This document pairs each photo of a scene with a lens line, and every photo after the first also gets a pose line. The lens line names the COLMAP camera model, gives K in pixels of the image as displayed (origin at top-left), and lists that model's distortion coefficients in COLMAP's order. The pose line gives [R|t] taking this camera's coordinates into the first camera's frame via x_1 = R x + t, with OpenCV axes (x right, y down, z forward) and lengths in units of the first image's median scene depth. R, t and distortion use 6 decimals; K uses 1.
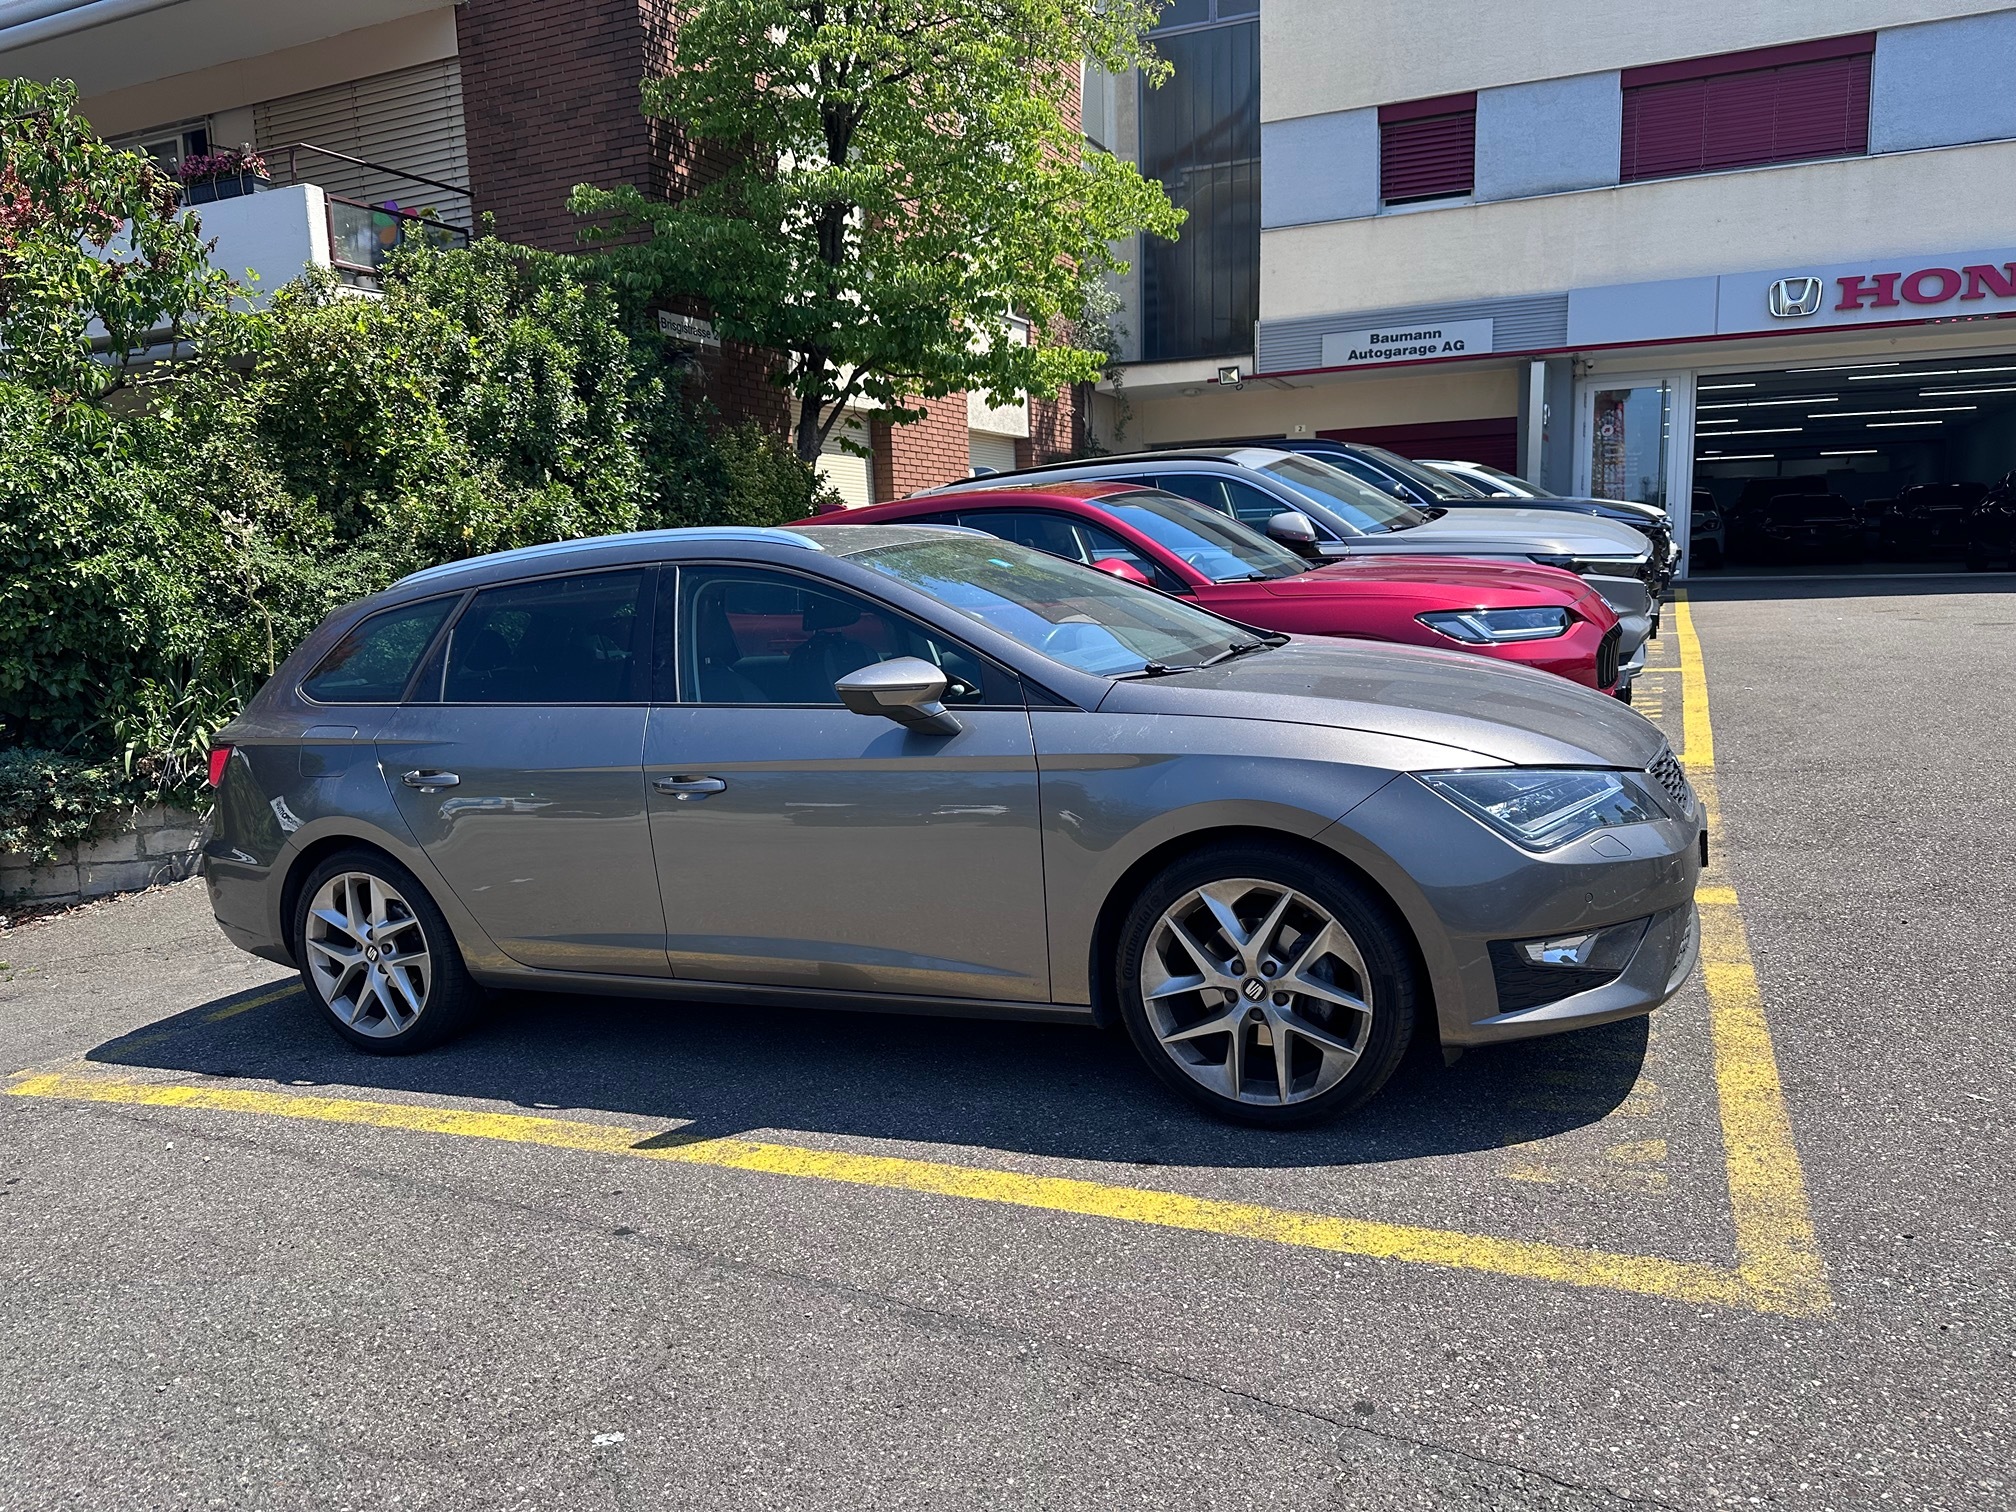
lens RADIAL K [[1432.1, 0, 1011.7], [0, 1432.1, 829.9], [0, 0, 1]] dist [0.106584, -0.164988]
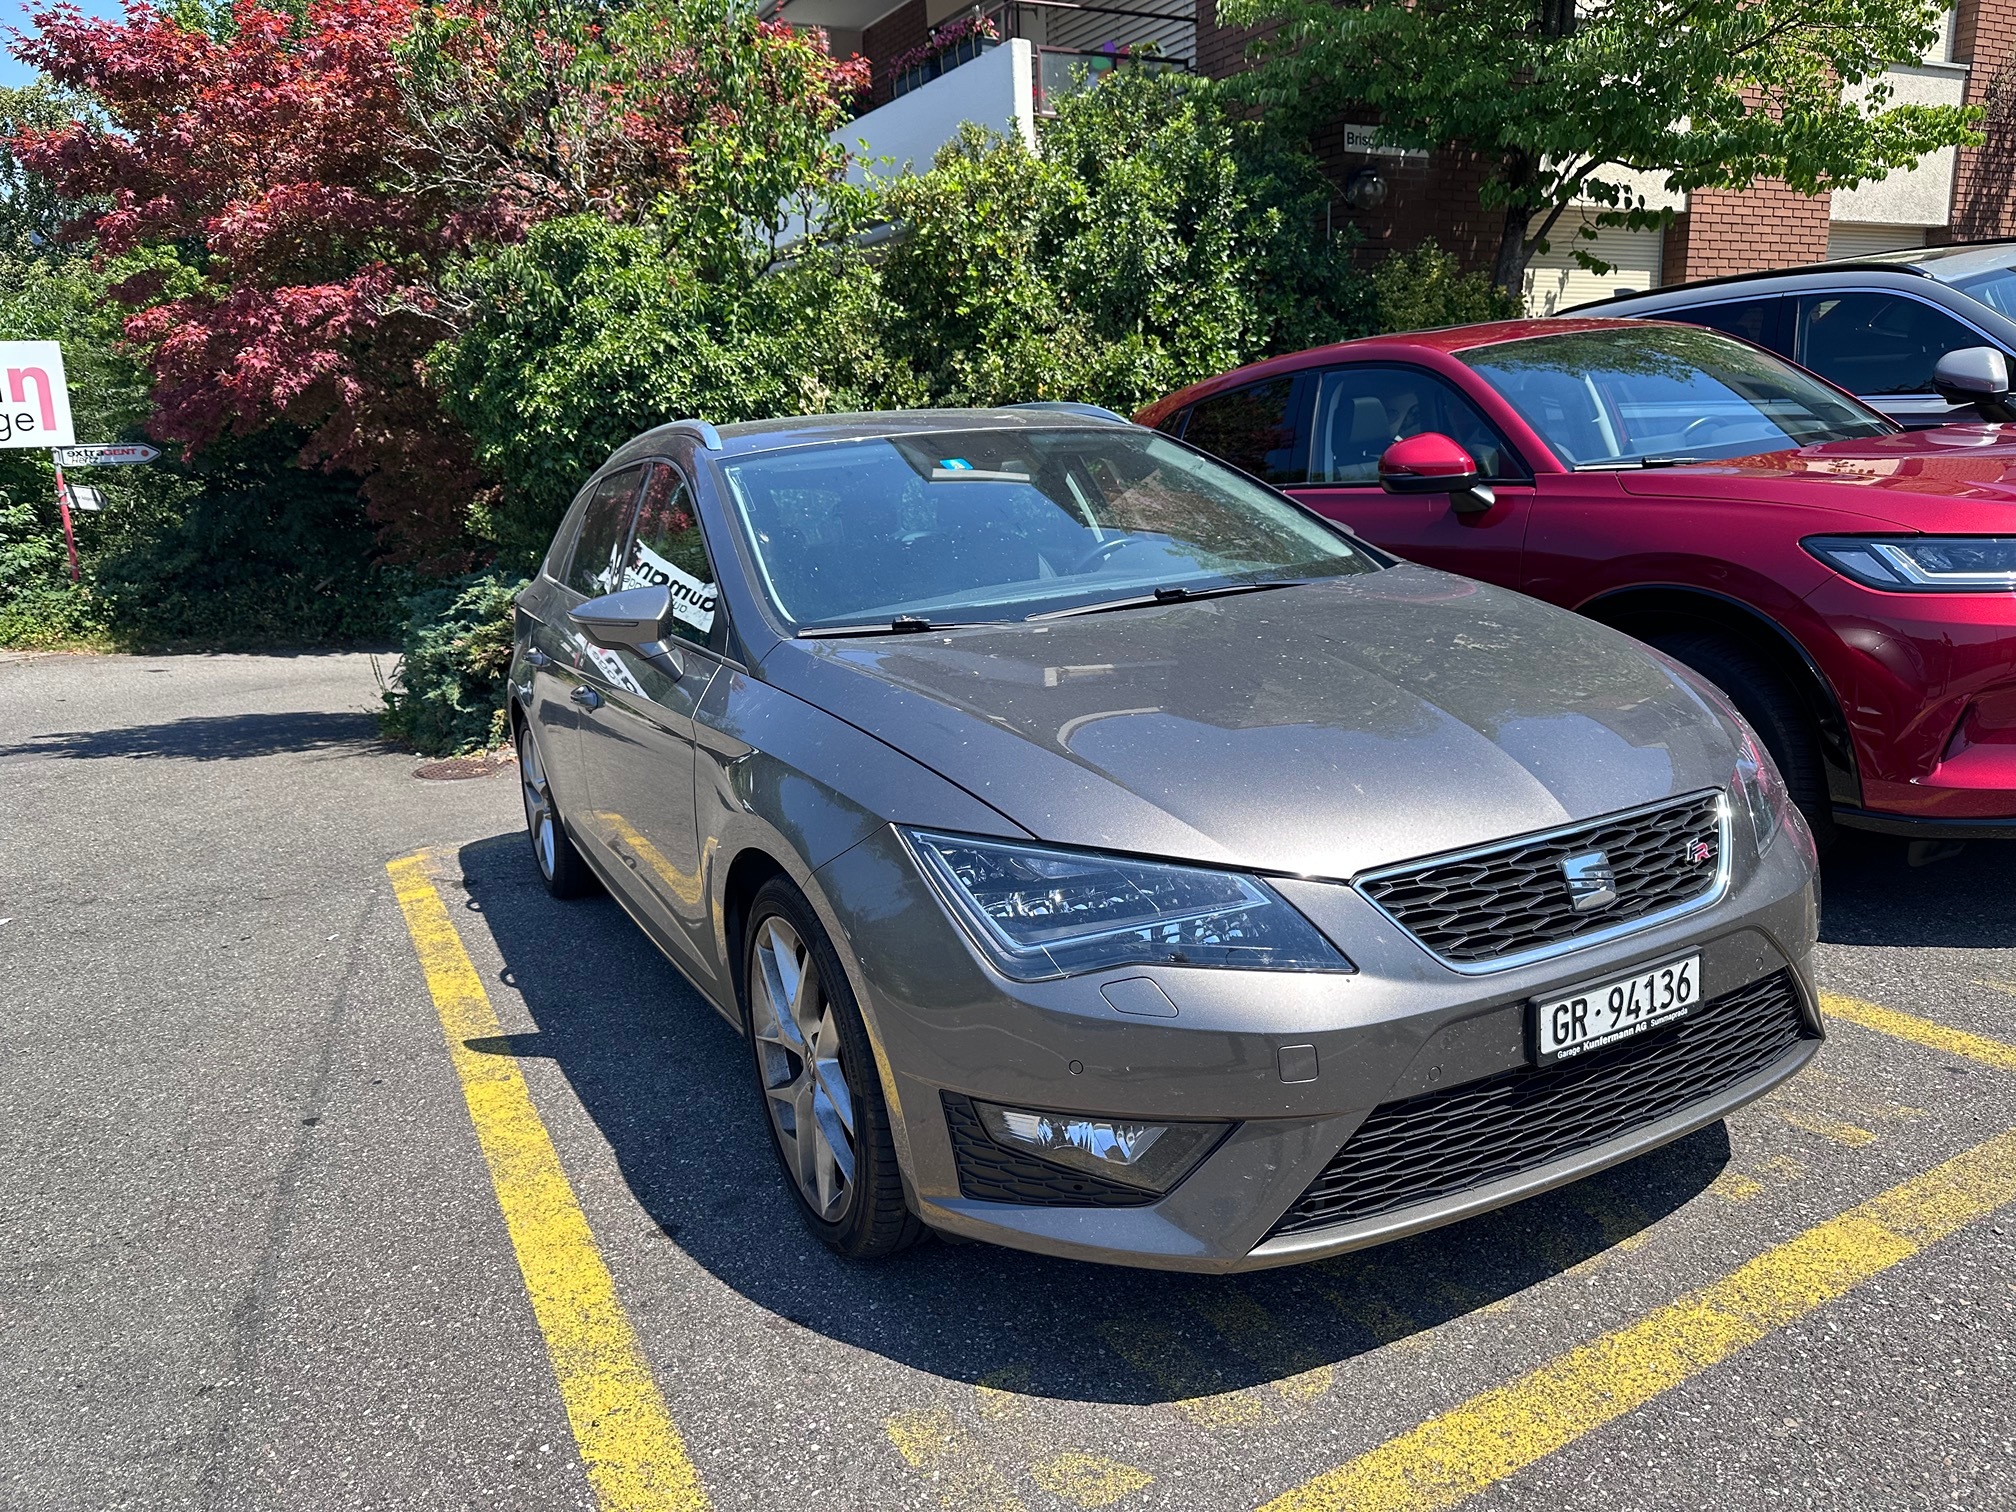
lens RADIAL K [[1438.6, 0, 1006.4], [0, 1438.6, 844.0], [0, 0, 1]] dist [0.003000, -0.002279]
pose [[0.778778, 0.181685, -0.600412, 0.267935], [-0.105255, 0.981415, 0.160454, -0.053502], [0.618406, -0.061761, 0.783428, 0.185740]]
